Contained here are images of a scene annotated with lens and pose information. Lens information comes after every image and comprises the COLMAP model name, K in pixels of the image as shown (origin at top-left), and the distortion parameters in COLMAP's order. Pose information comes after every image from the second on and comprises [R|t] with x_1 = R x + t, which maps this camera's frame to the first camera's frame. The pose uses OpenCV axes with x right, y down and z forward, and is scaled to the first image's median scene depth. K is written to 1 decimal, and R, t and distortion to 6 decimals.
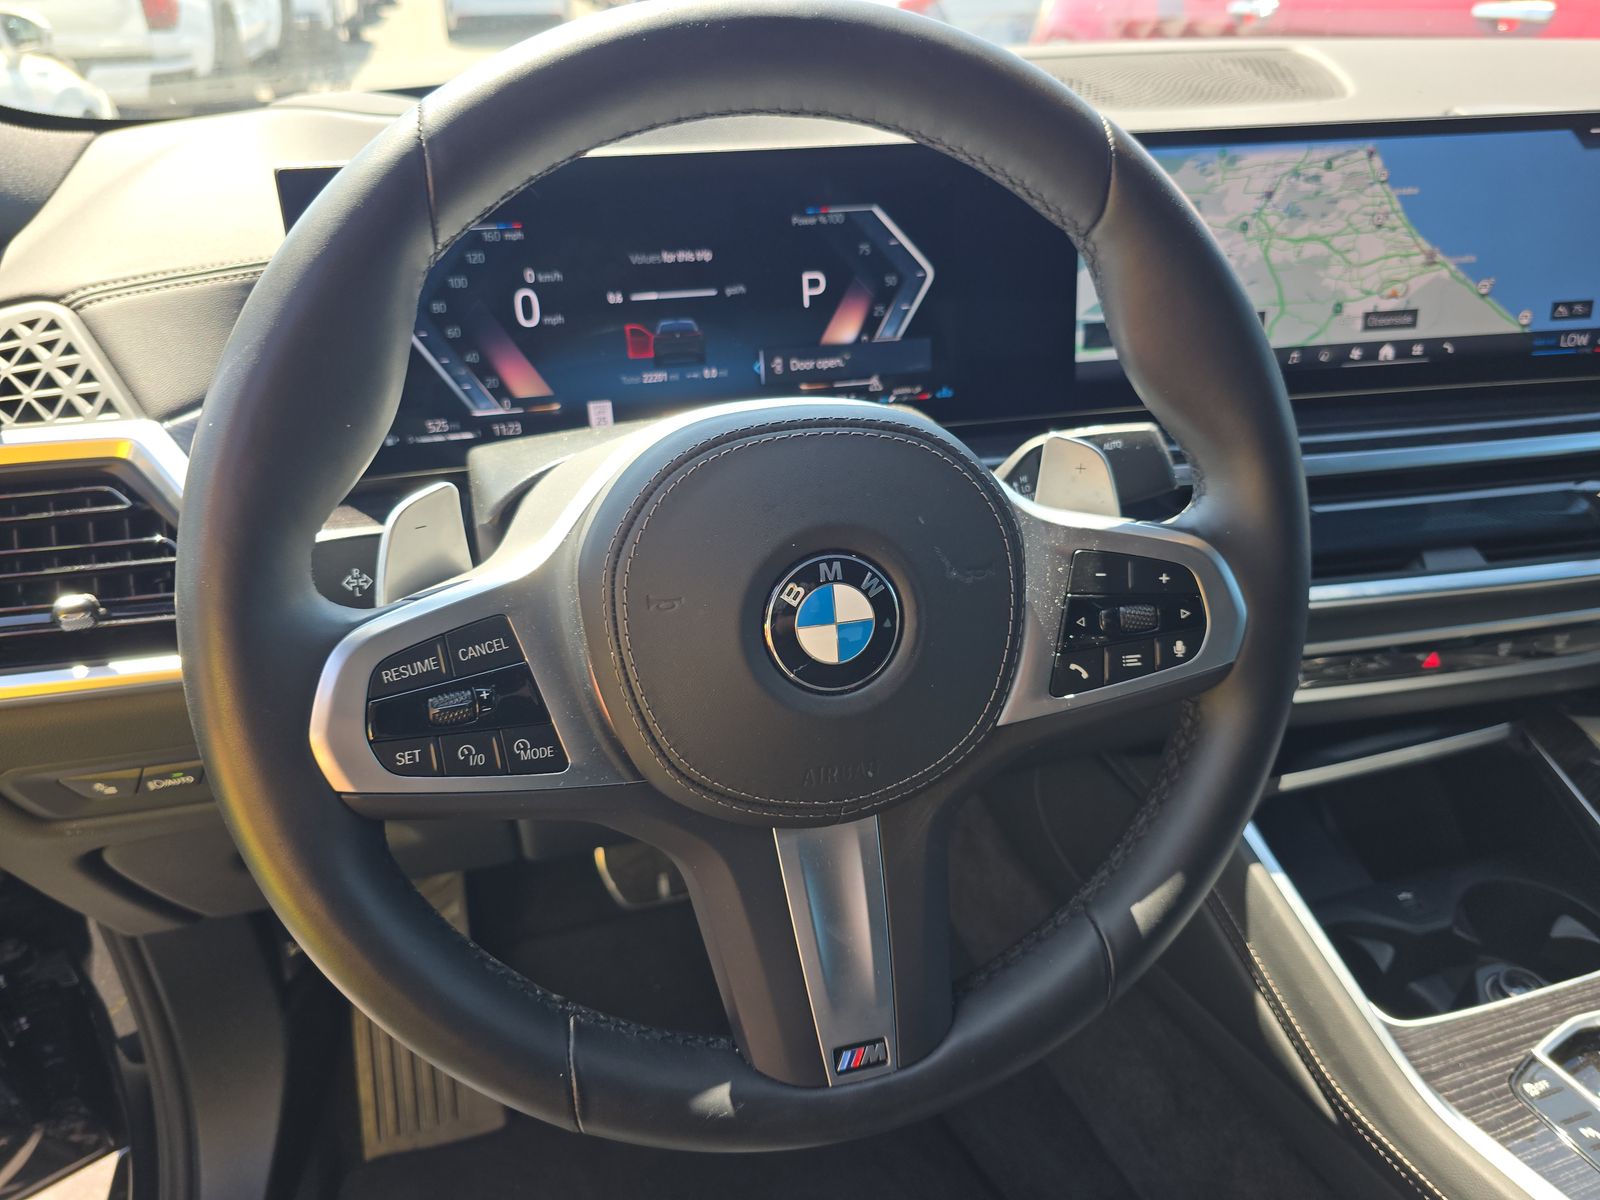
lens RADIAL K [[1104.2, 0, 811.4], [0, 1104.2, 593.3], [0, 0, 1]] dist [0.033523, -0.049289]
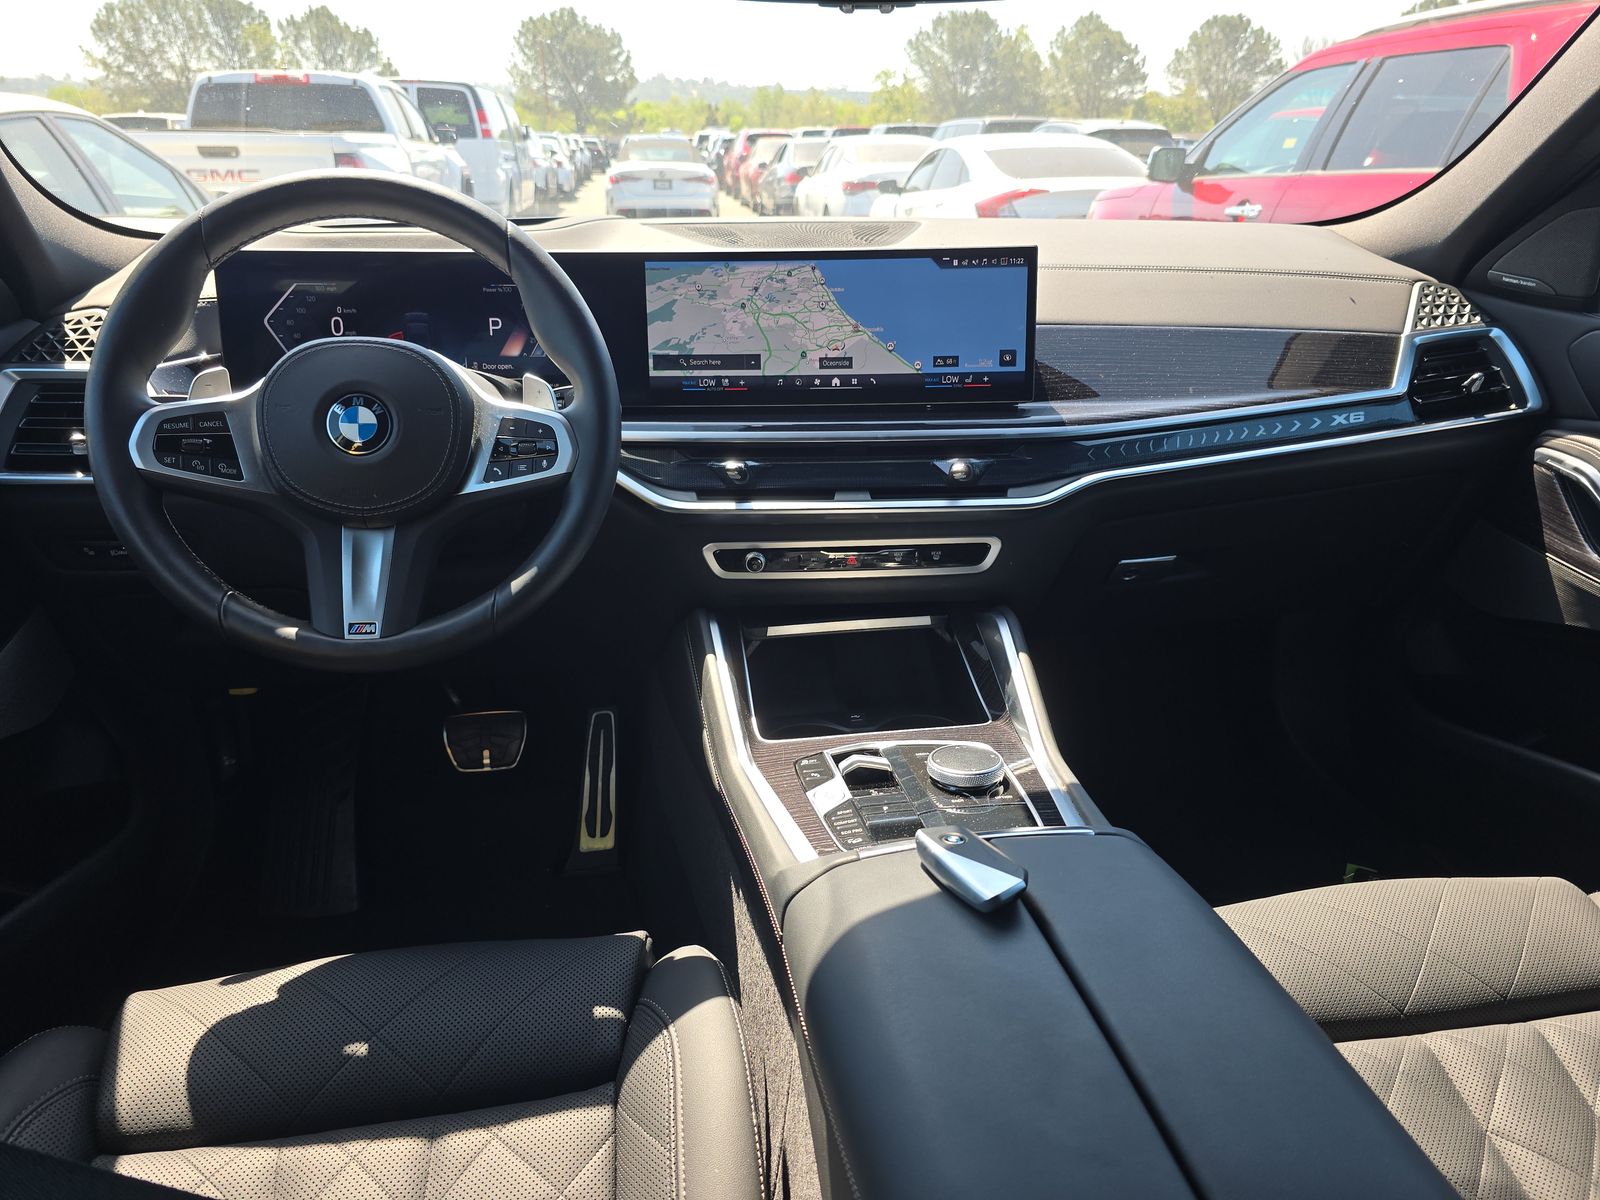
lens RADIAL K [[1076.4, 0, 800.0], [0, 1076.4, 600.0], [0, 0, 1]] dist [0.032777, -0.027086]
pose [[0.991455, 0.062888, -0.114293, 0.759130], [-0.078181, 0.987801, -0.134671, 0.388771], [0.104429, 0.142456, 0.984277, -0.673940]]
